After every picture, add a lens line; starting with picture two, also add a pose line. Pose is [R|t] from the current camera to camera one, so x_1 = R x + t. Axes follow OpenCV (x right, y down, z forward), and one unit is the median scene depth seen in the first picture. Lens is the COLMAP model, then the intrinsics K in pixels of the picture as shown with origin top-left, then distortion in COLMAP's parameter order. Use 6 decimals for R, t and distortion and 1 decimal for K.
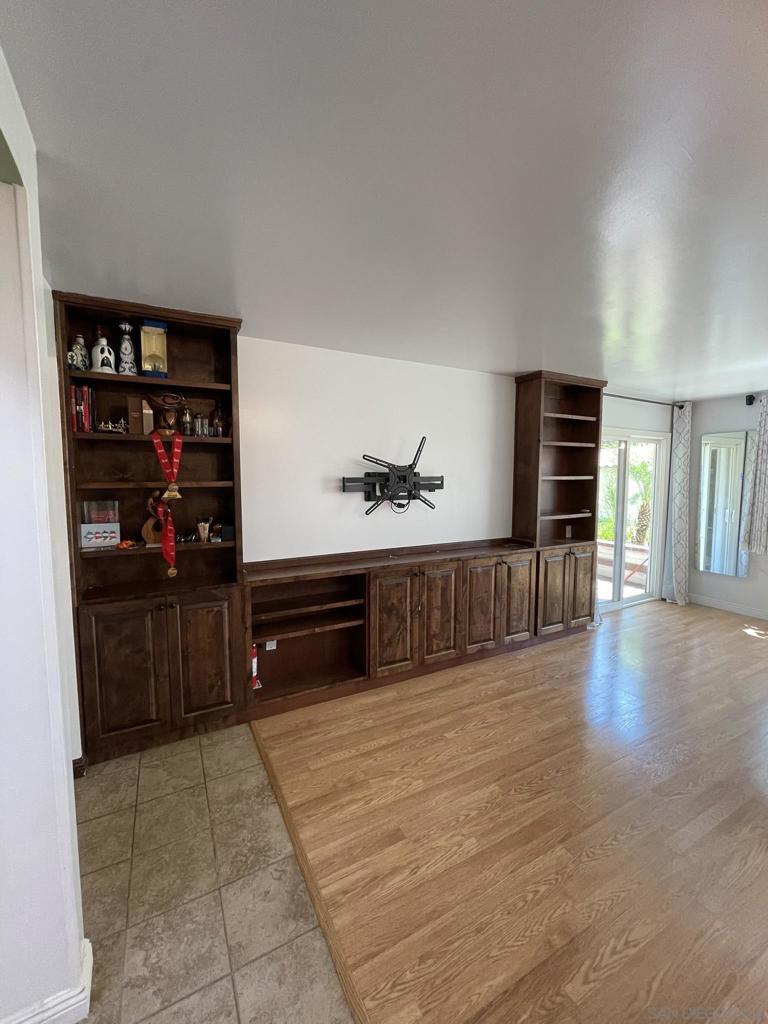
lens RADIAL K [[411.9, 0, 381.5], [0, 411.9, 508.8], [0, 0, 1]] dist [-0.002383, -0.000253]
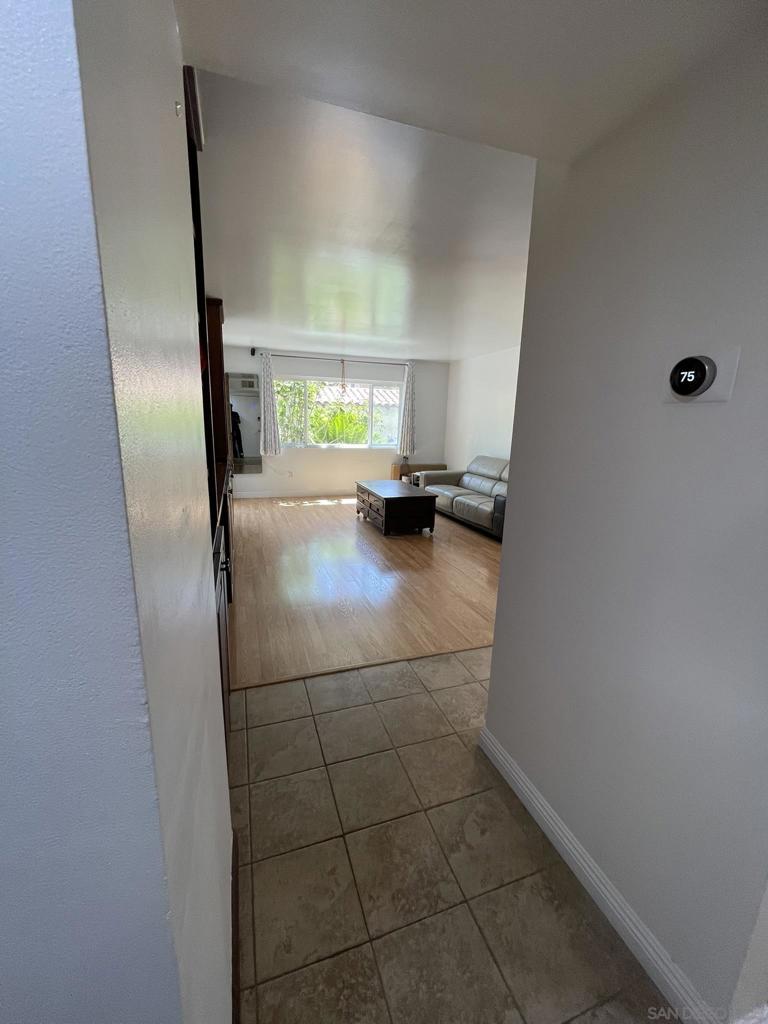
lens RADIAL K [[411.9, 0, 381.5], [0, 411.9, 508.8], [0, 0, 1]] dist [-0.002383, -0.000253]
pose [[0.155499, -0.211663, 0.964893, -1.604168], [0.060232, 0.976989, 0.204609, 0.027120], [-0.985998, 0.026301, 0.164670, 0.898516]]
